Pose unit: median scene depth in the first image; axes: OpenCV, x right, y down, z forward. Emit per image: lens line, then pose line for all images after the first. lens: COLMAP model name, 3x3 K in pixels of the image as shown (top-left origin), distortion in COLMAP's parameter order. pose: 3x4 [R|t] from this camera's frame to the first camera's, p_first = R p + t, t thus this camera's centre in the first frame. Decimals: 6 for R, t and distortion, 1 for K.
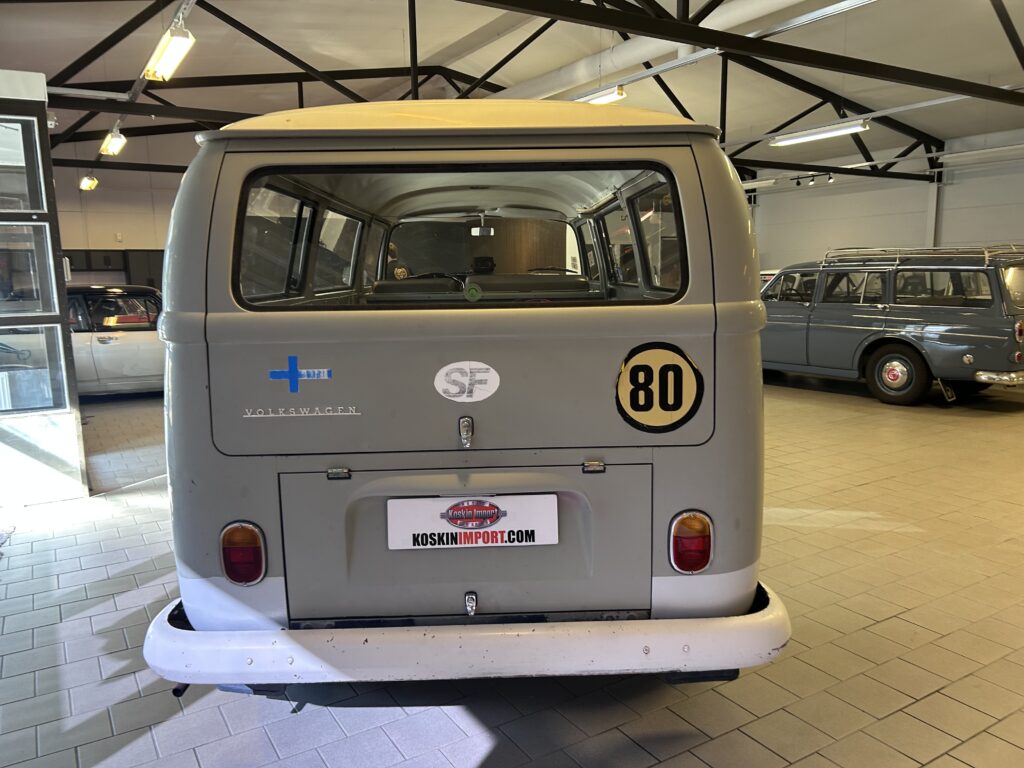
lens RADIAL K [[776.7, 0, 519.3], [0, 776.7, 383.7], [0, 0, 1]] dist [0.043652, -0.006498]
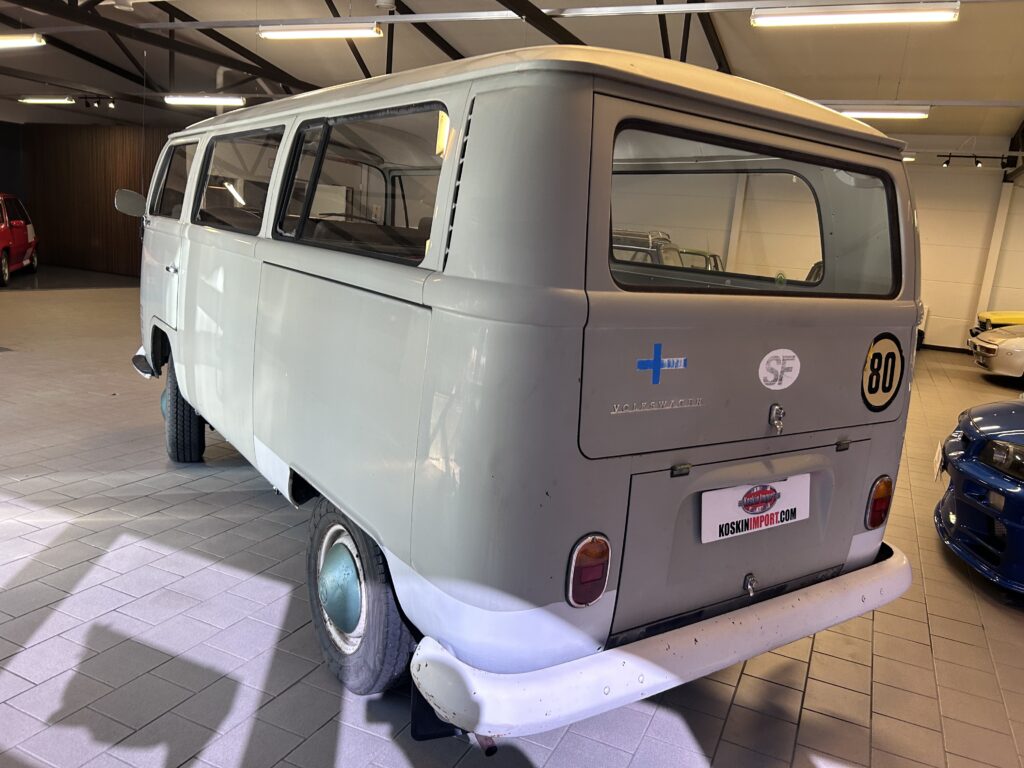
lens RADIAL K [[776.7, 0, 516.5], [0, 776.7, 385.4], [0, 0, 1]] dist [0.043652, -0.006498]
pose [[0.831045, -0.022491, 0.555750, -0.886046], [-0.016741, 0.997718, 0.065411, -0.041451], [-0.555953, -0.063663, 0.828772, 0.342509]]
